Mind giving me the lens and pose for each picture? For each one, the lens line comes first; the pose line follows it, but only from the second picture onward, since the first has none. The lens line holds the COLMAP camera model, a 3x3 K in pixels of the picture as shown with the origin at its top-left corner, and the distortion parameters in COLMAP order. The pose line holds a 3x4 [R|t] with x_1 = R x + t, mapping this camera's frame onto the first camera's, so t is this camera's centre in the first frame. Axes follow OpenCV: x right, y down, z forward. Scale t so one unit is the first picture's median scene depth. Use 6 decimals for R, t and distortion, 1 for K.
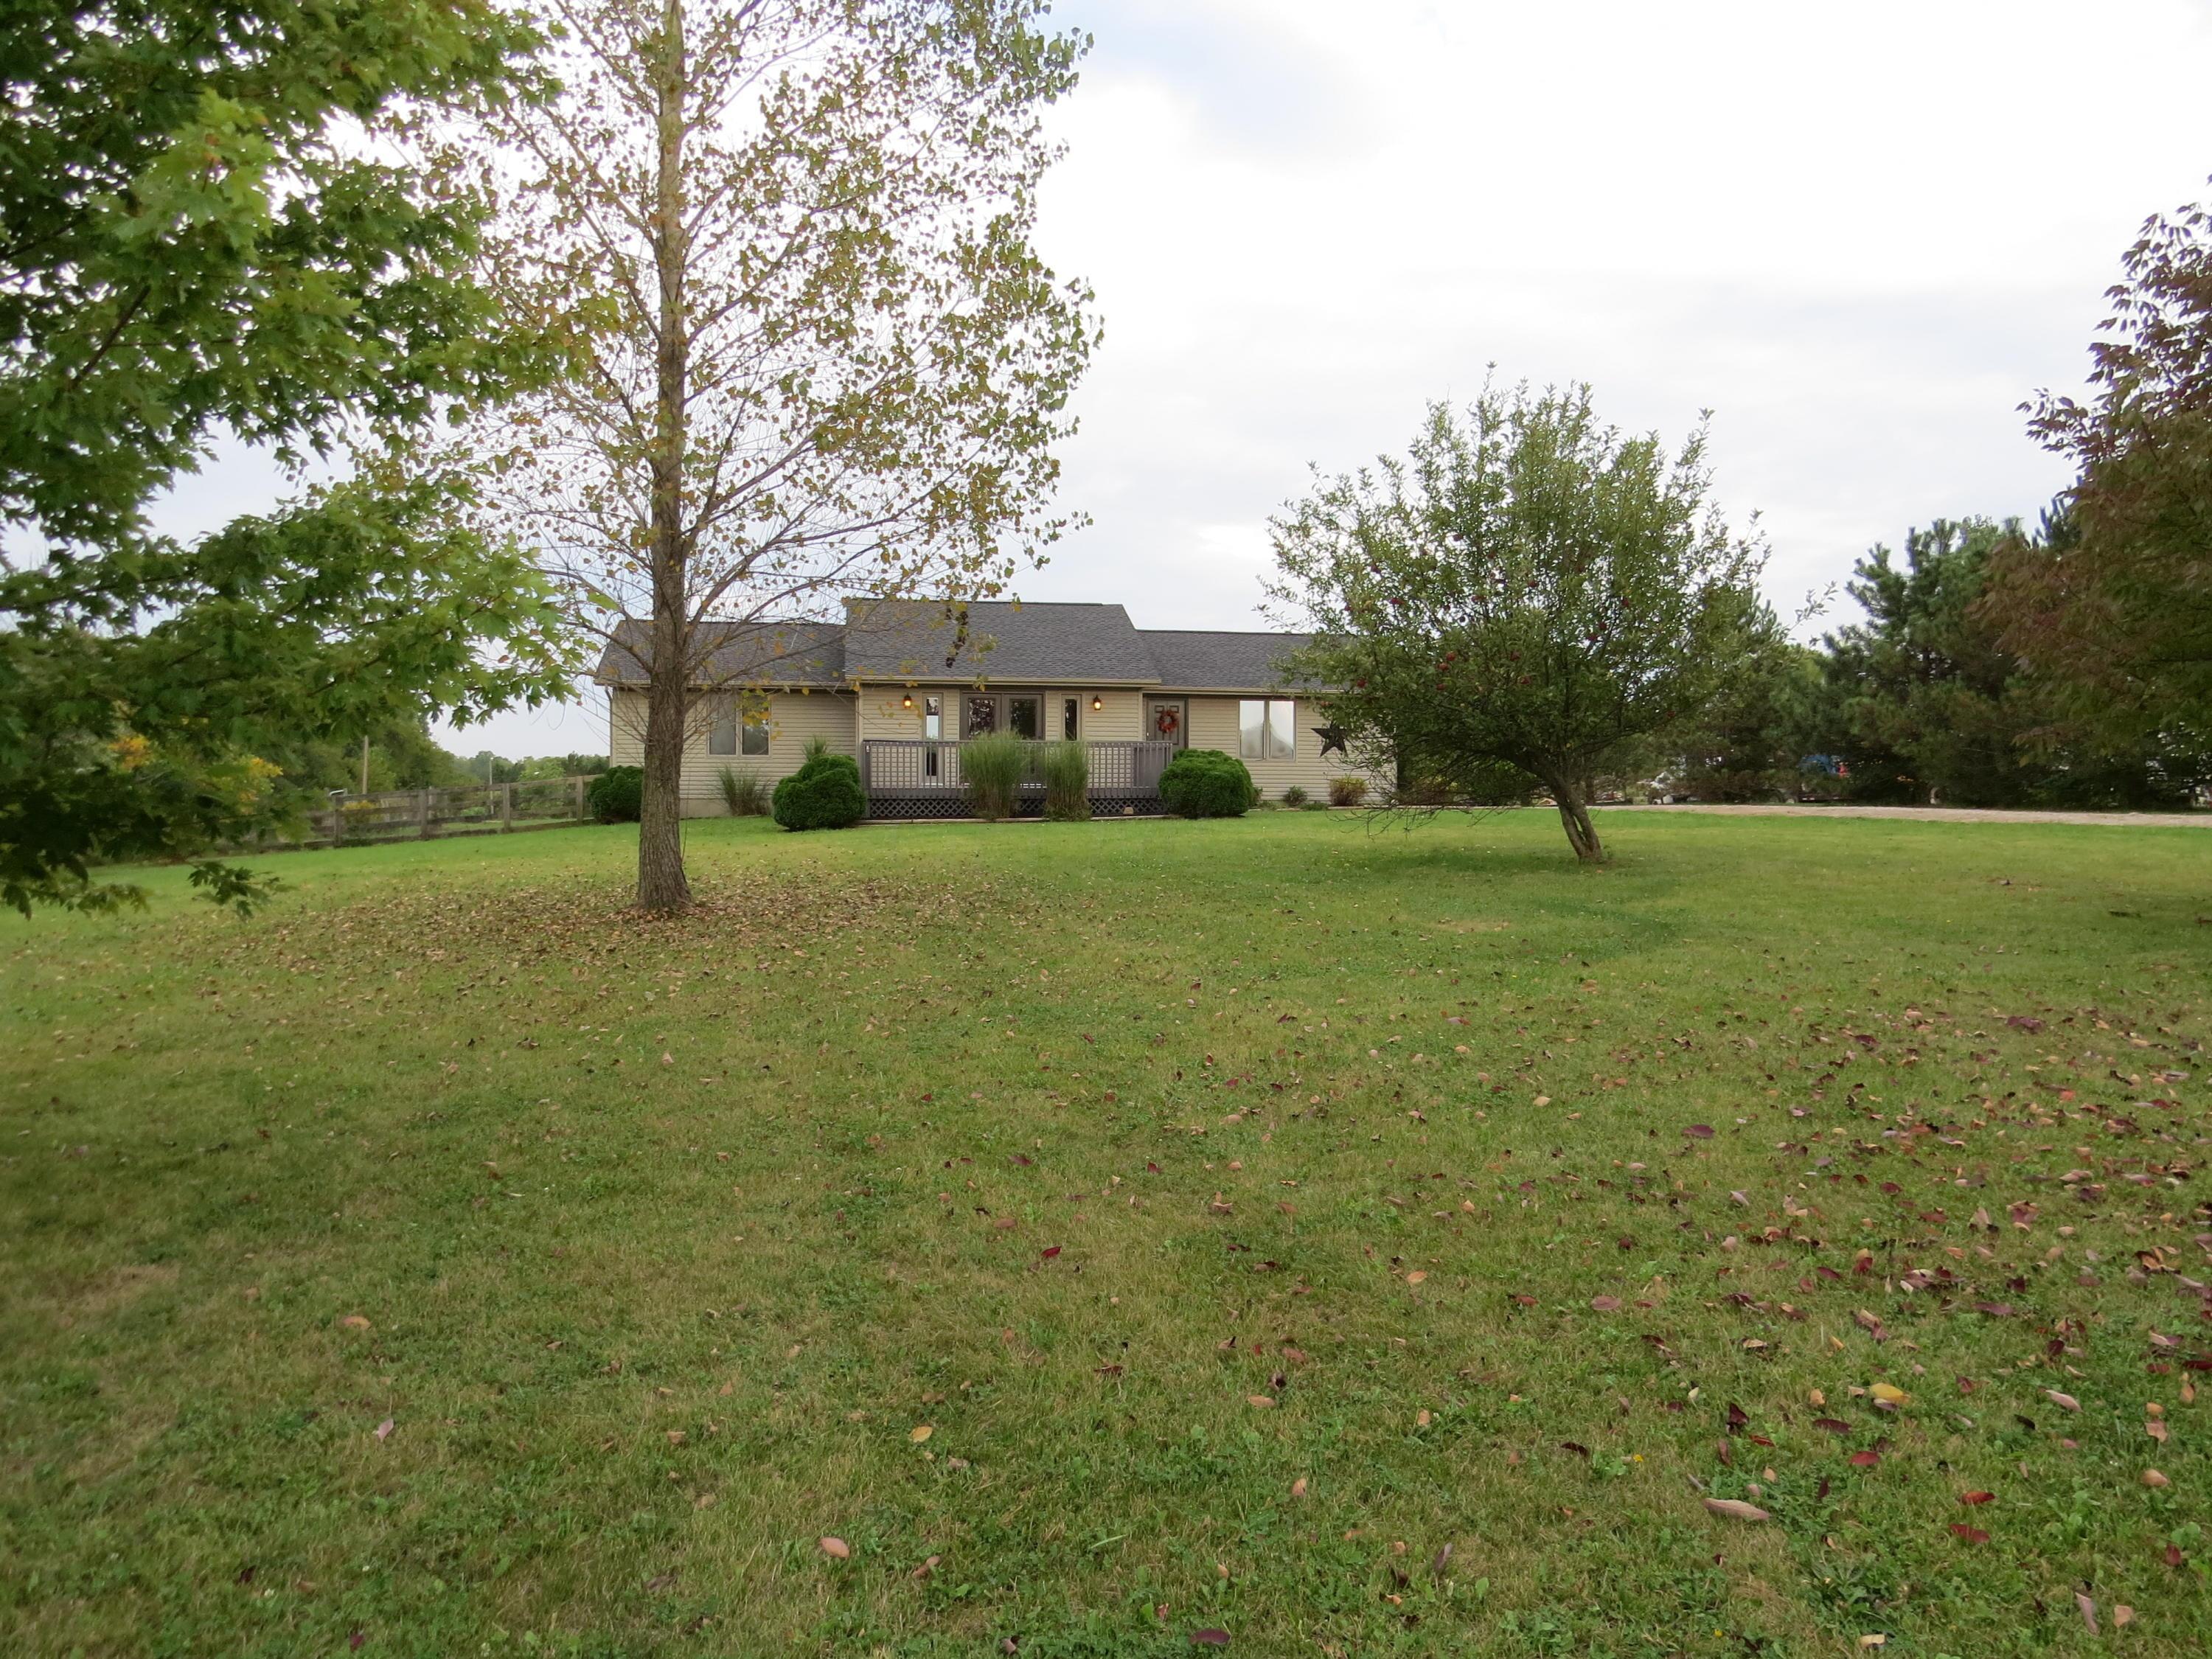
lens RADIAL K [[1578.9, 0, 1106.0], [0, 1578.9, 829.5], [0, 0, 1]] dist [-0.037460, -0.002209]
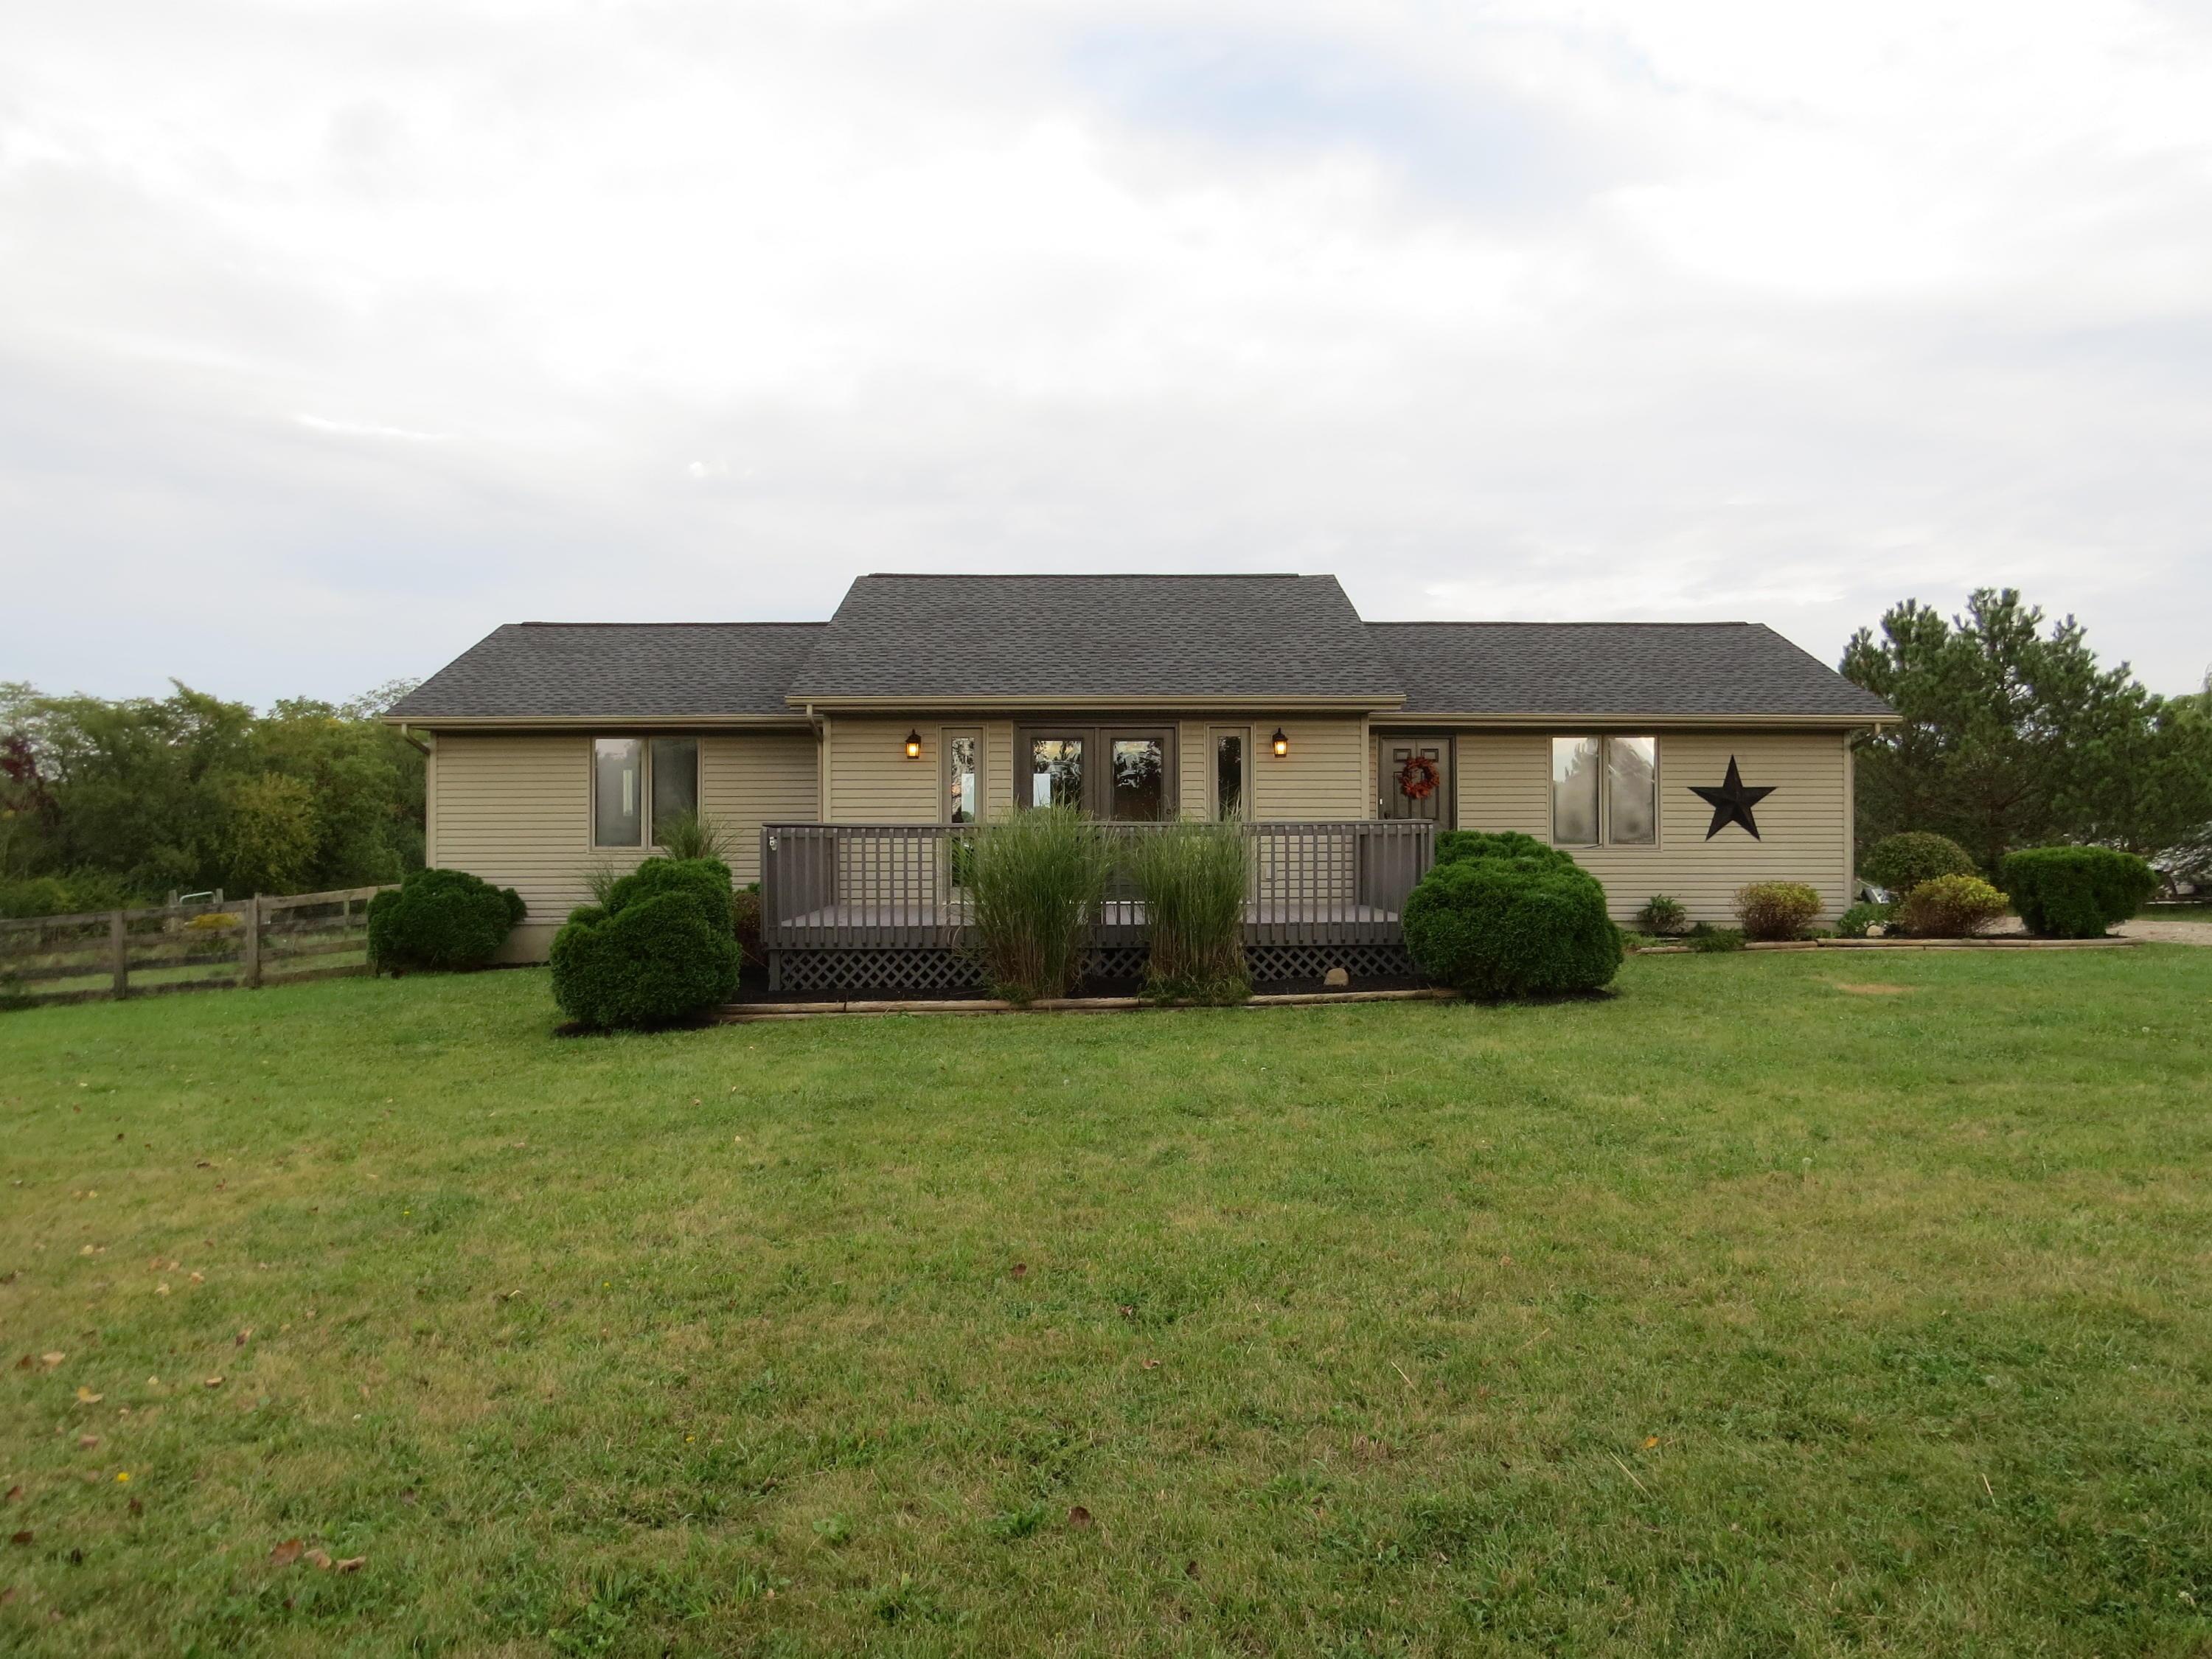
lens RADIAL K [[1578.9, 0, 1106.0], [0, 1578.9, 829.5], [0, 0, 1]] dist [-0.037460, -0.002209]
pose [[0.988969, -0.008988, -0.147849, 0.014154], [0.003186, 0.999217, -0.039428, -0.032162], [0.148087, 0.038522, 0.988224, 0.486322]]
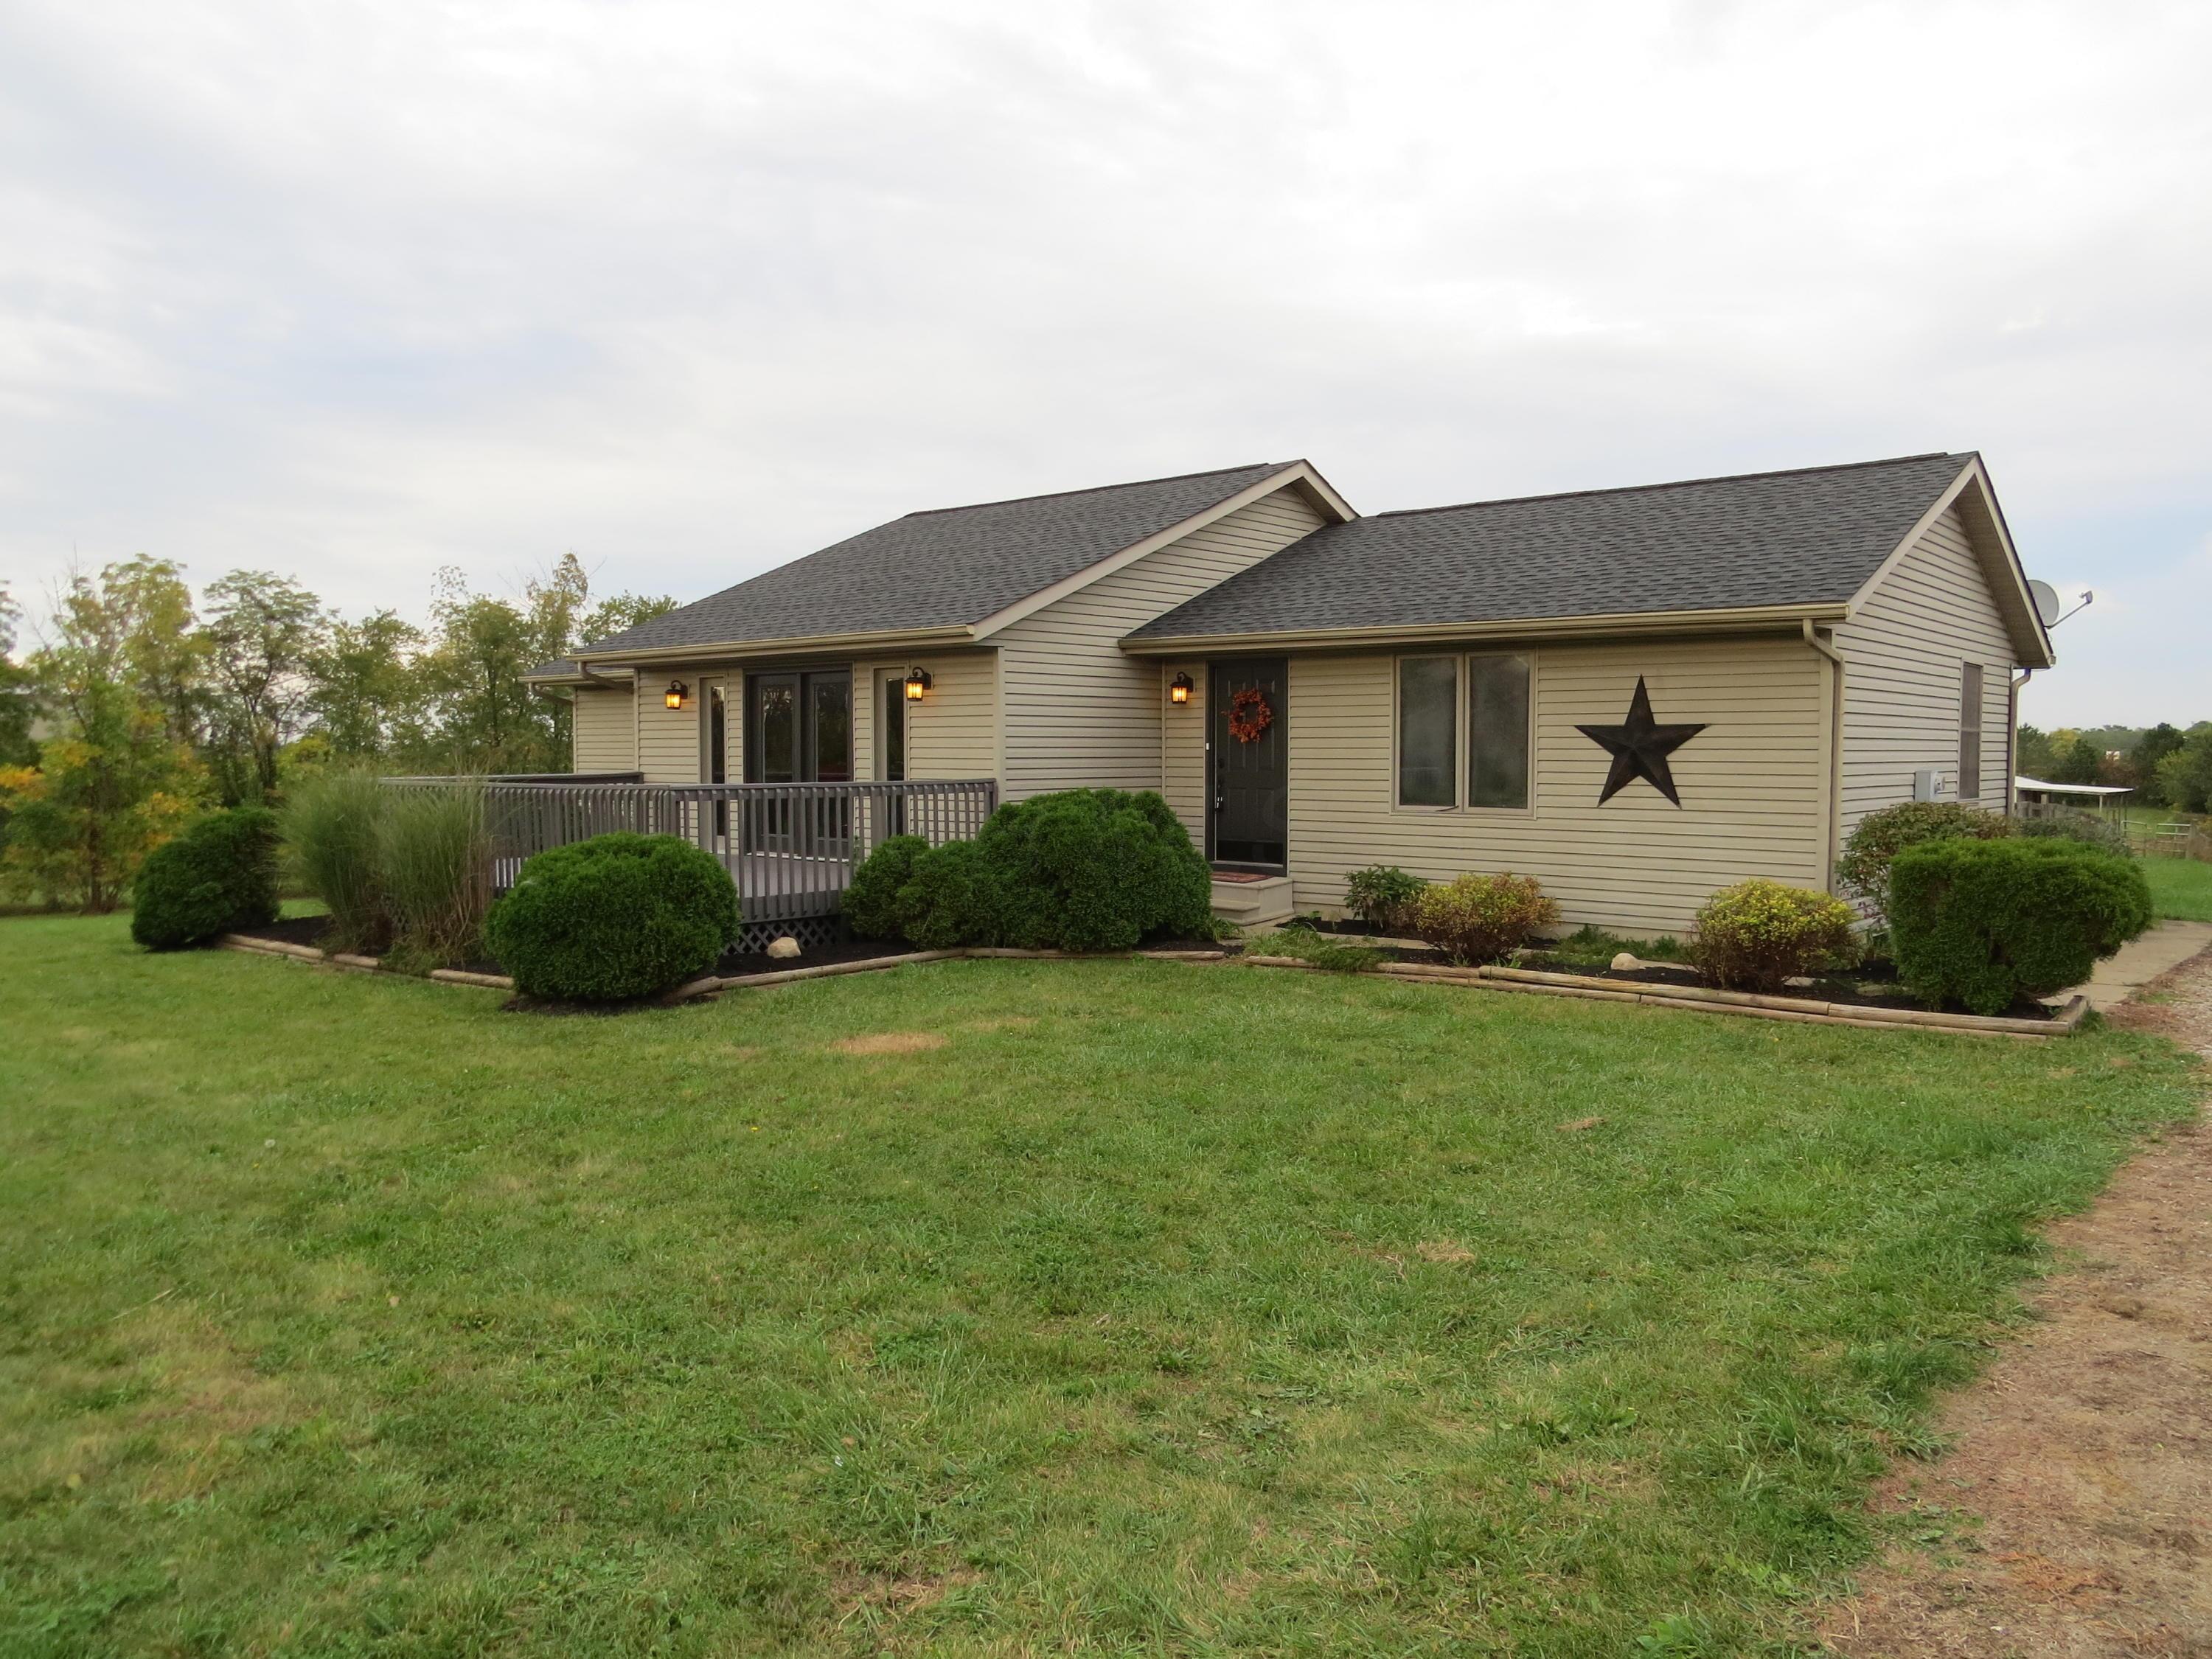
lens RADIAL K [[1578.9, 0, 1106.0], [0, 1578.9, 829.5], [0, 0, 1]] dist [-0.037460, -0.002209]
pose [[0.647066, 0.032419, -0.761745, 0.371363], [-0.021891, 0.999474, 0.023941, -0.051192], [0.762120, 0.001184, 0.647435, 0.751370]]
